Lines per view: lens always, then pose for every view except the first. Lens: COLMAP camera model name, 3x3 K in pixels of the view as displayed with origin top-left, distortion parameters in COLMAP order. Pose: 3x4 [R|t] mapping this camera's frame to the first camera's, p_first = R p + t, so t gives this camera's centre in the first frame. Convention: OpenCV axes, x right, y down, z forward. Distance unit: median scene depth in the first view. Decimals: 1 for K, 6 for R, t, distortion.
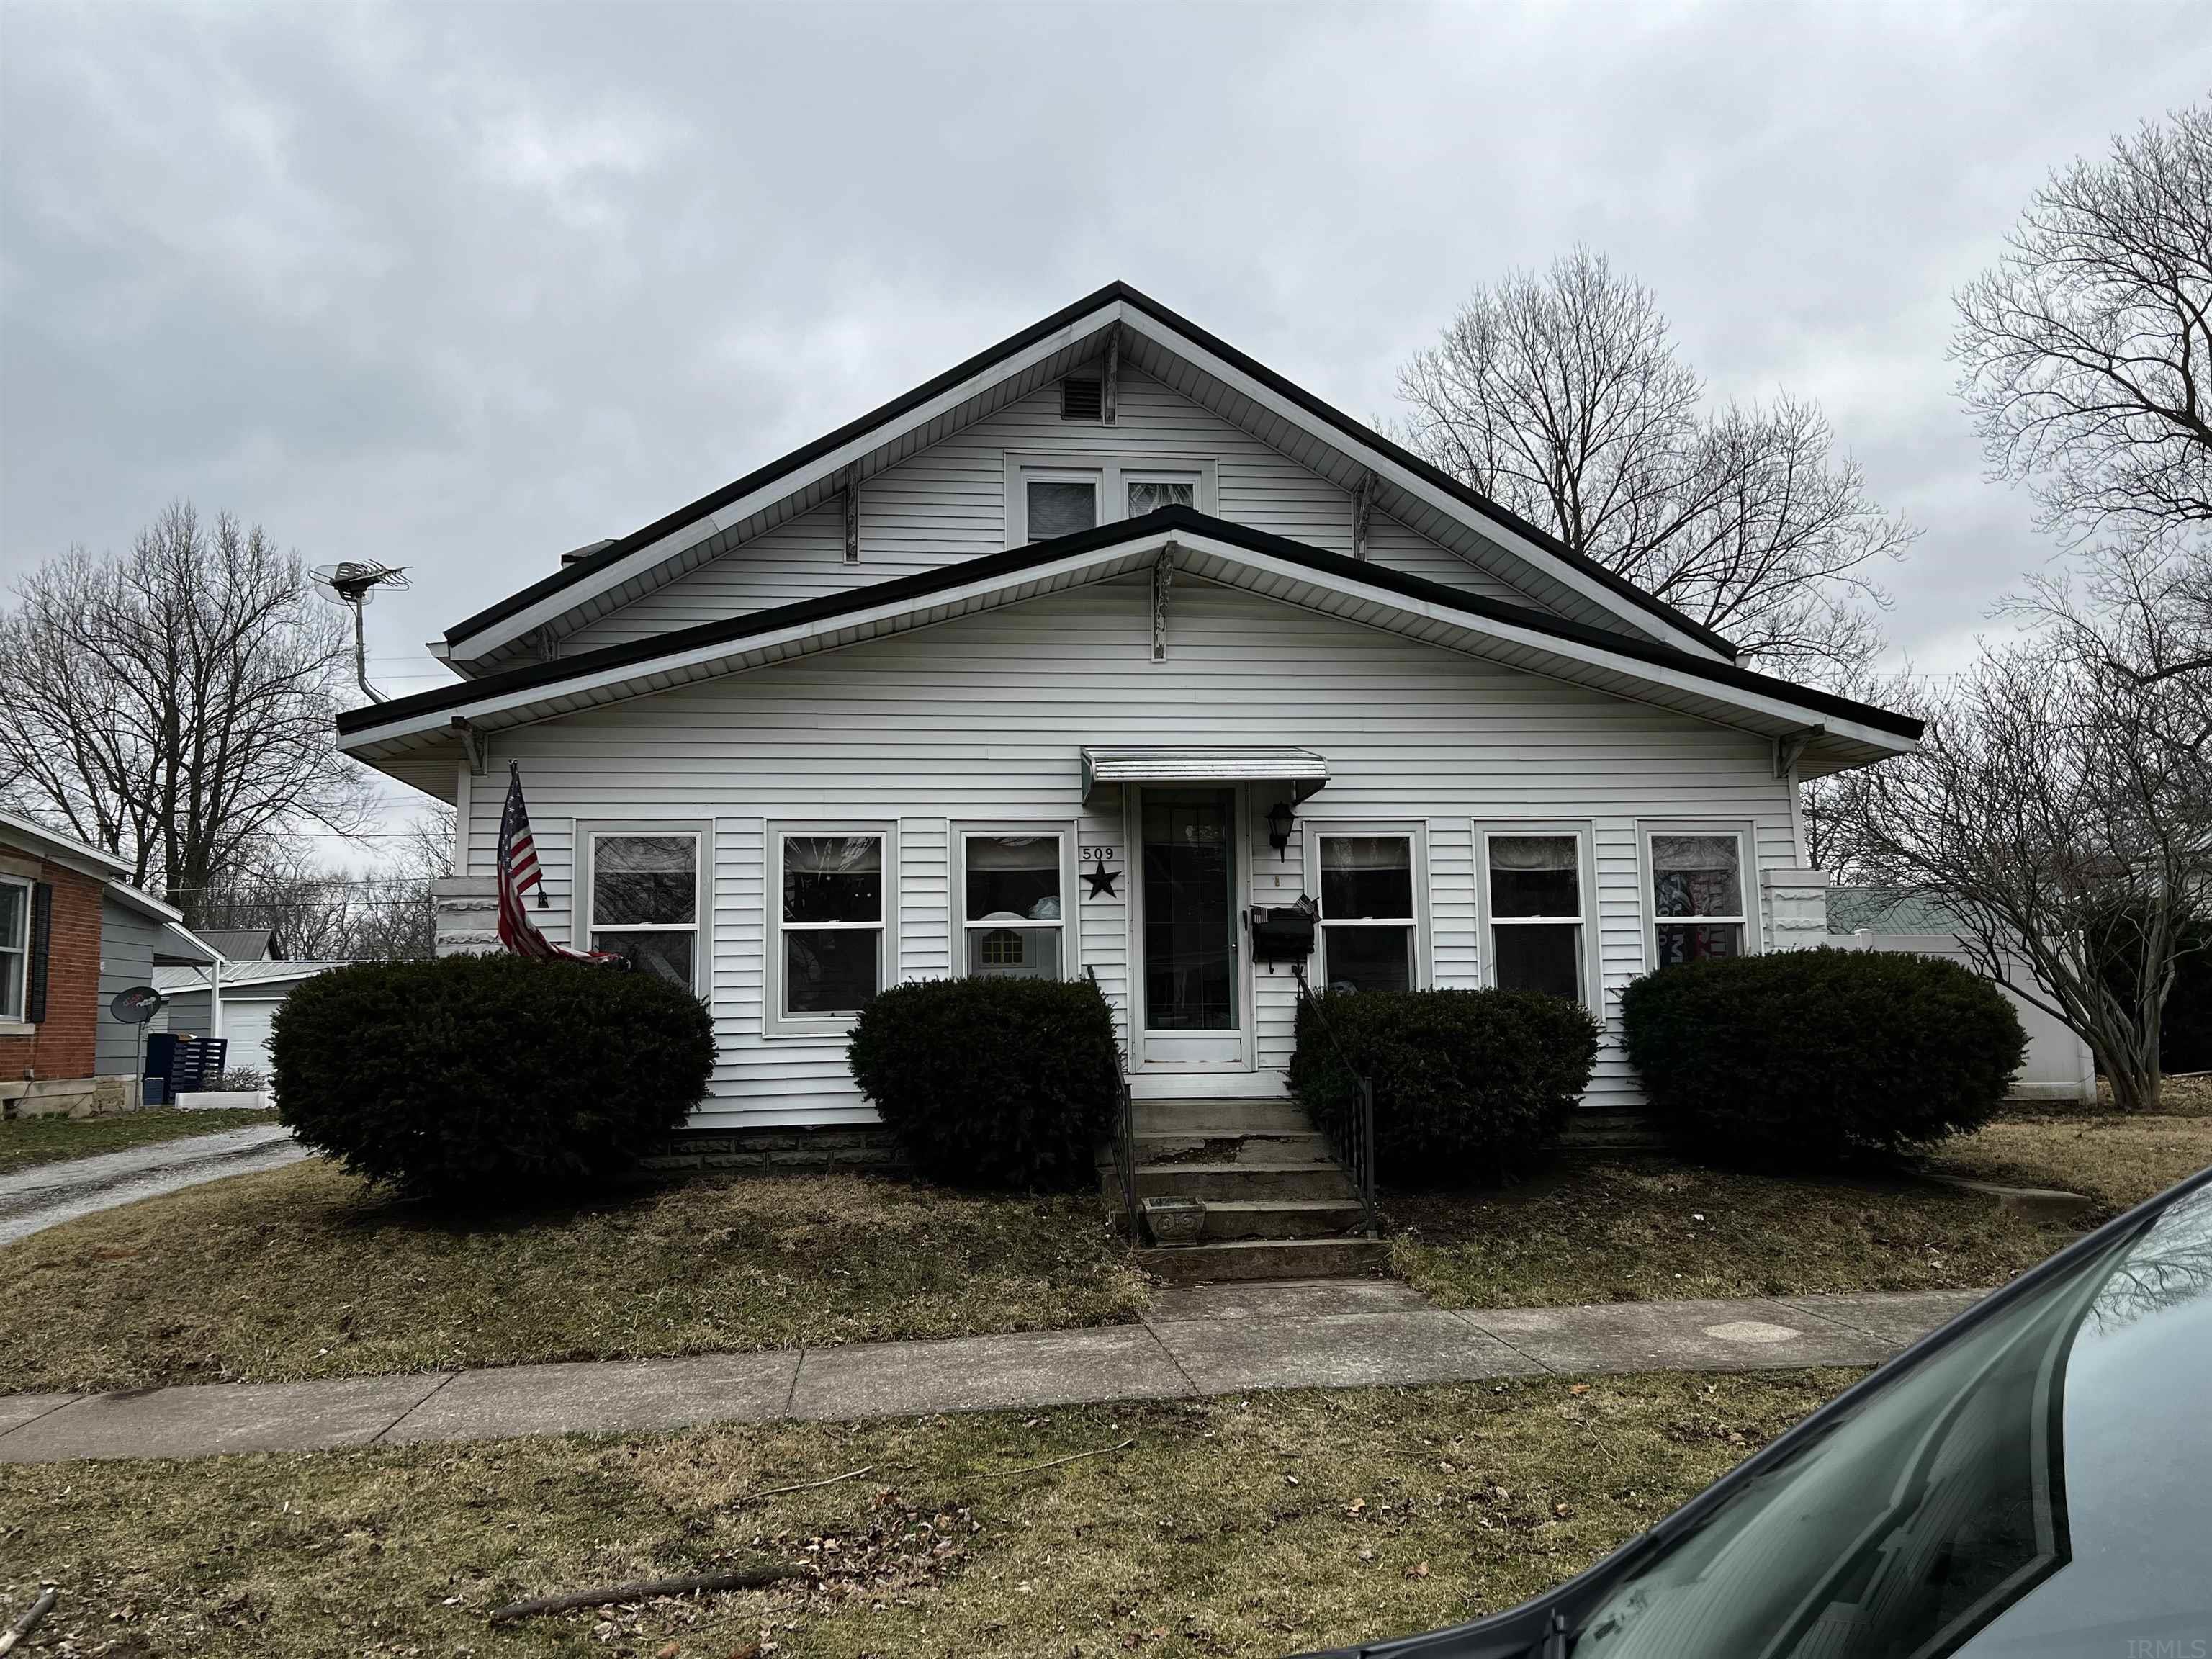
lens RADIAL K [[1681.3, 0, 1106.0], [0, 1681.3, 829.5], [0, 0, 1]] dist [0.136437, -0.266335]
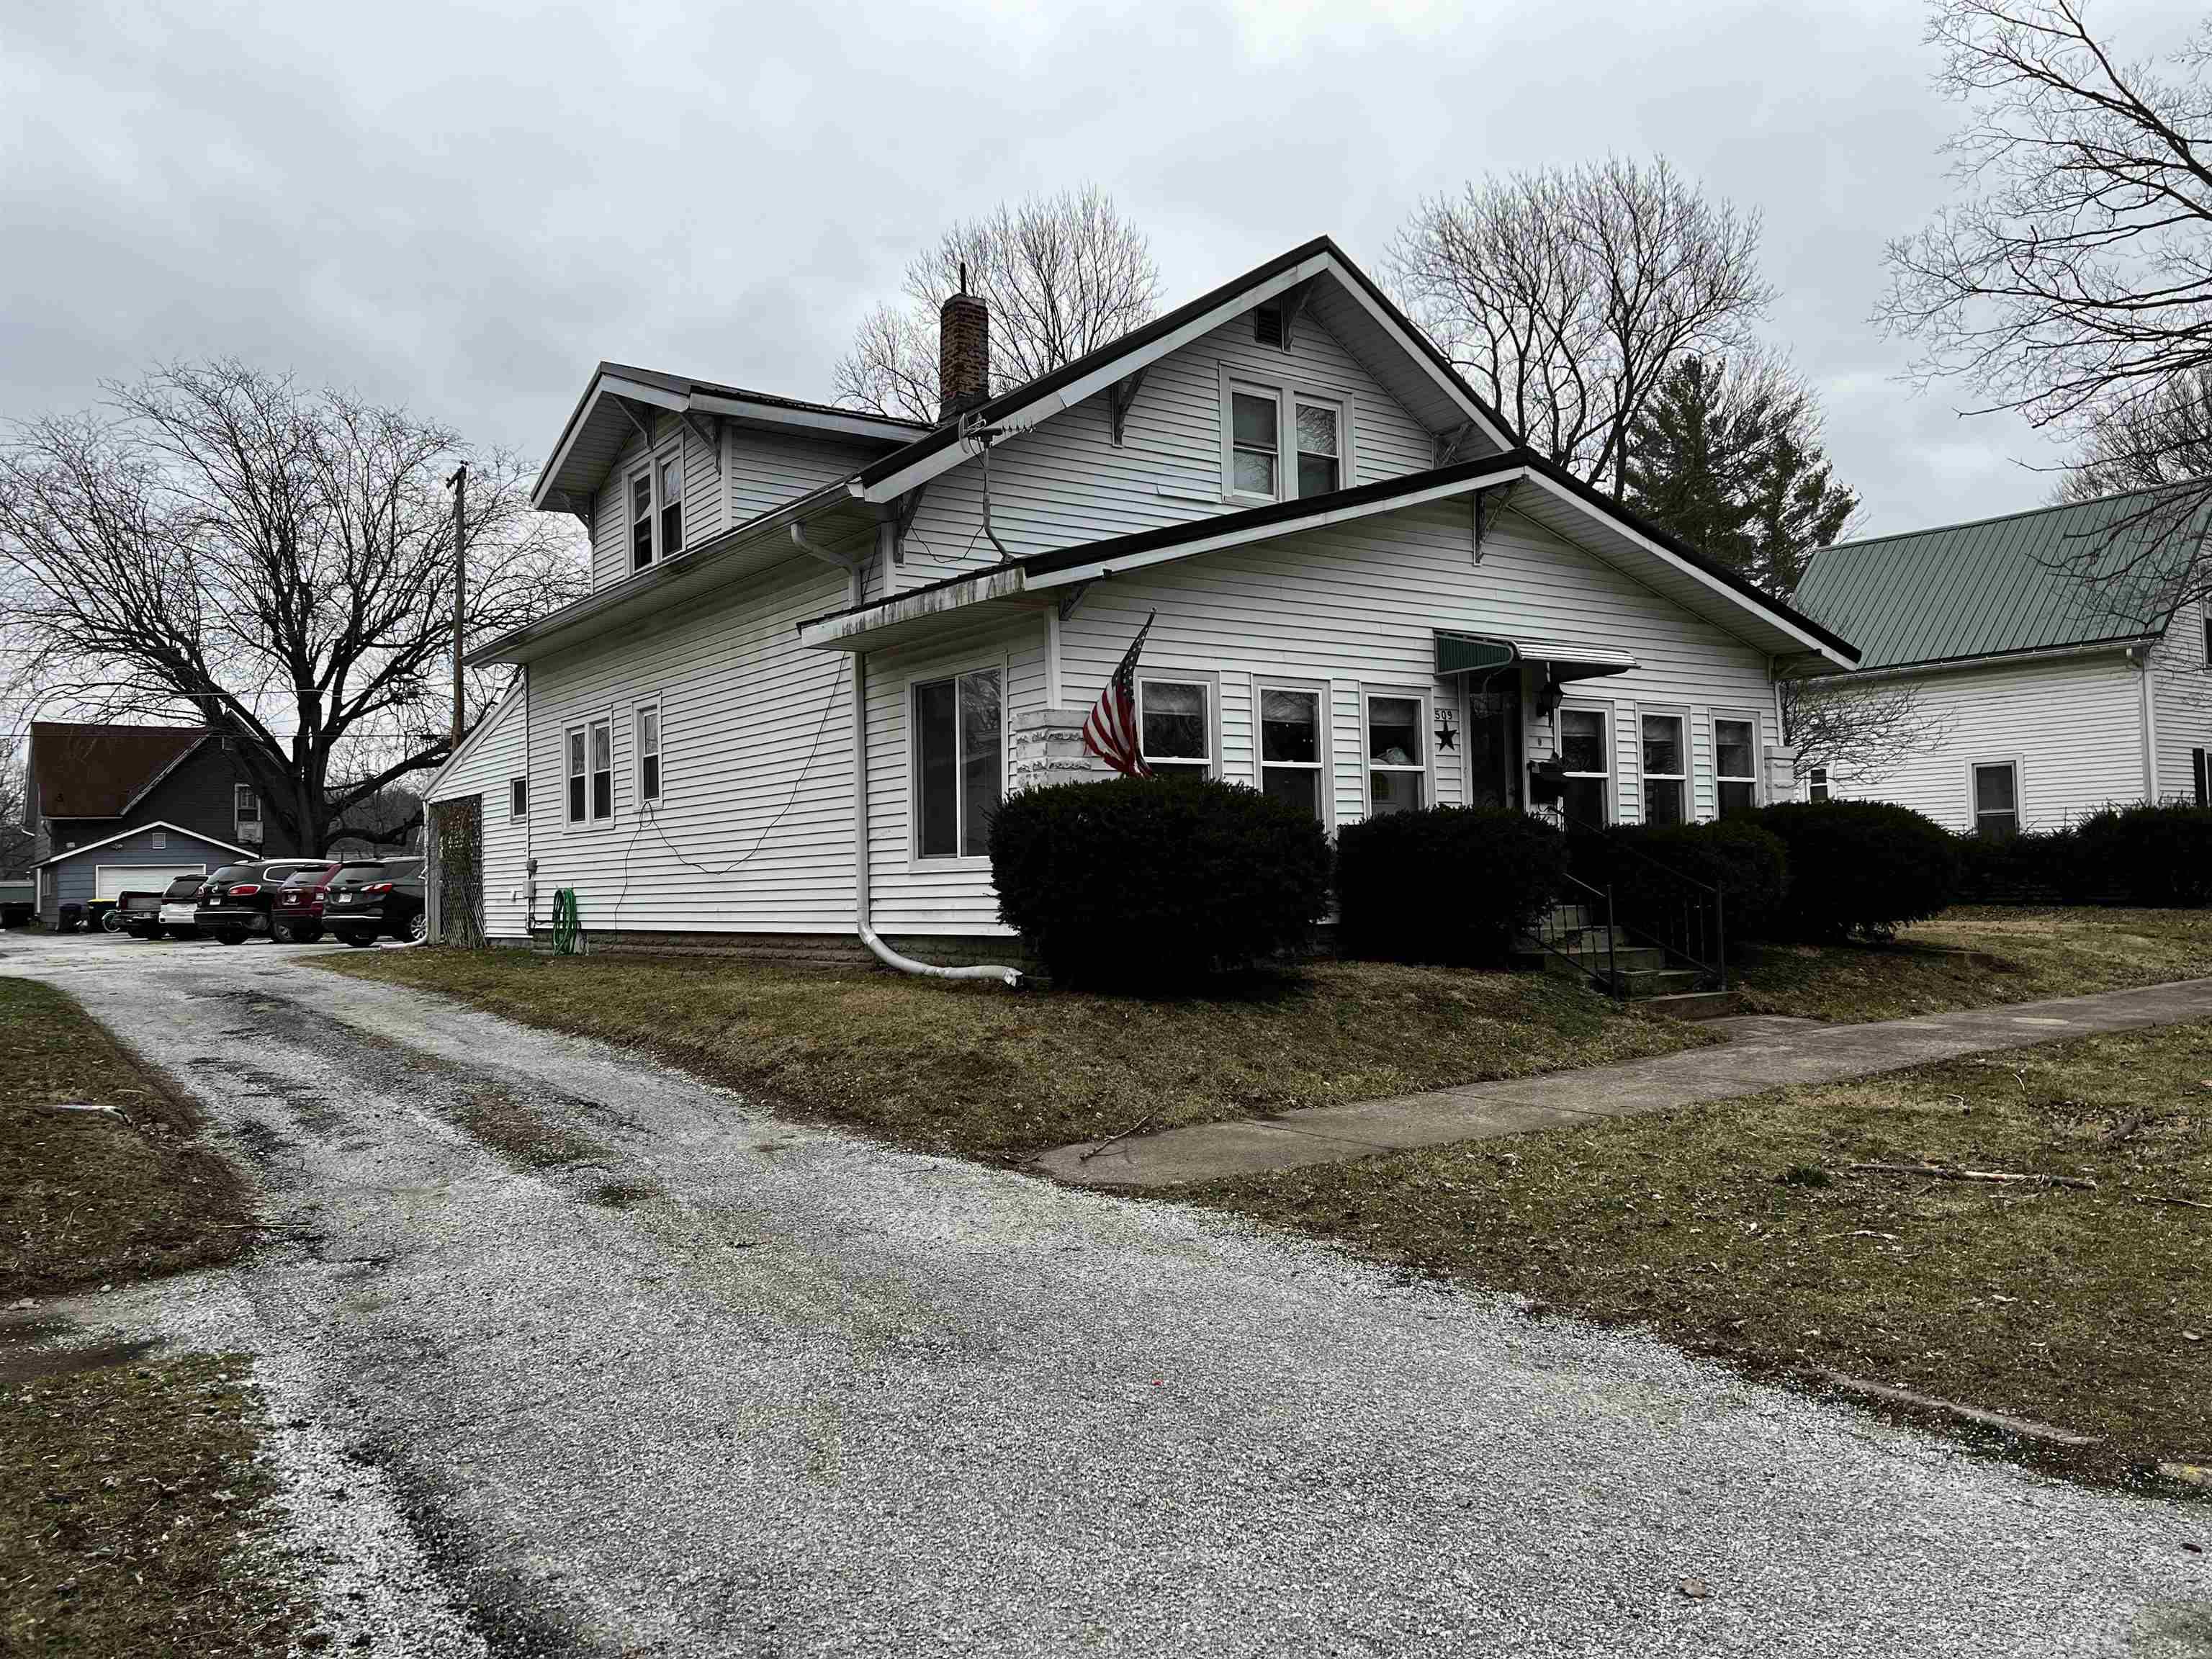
lens RADIAL K [[1650.5, 0, 1106.0], [0, 1650.5, 829.5], [0, 0, 1]] dist [0.079803, -0.242209]
pose [[0.877679, 0.012210, 0.479094, -0.814537], [-0.047328, 0.996997, 0.061294, 0.035598], [-0.476906, -0.076471, 0.875621, 0.021692]]
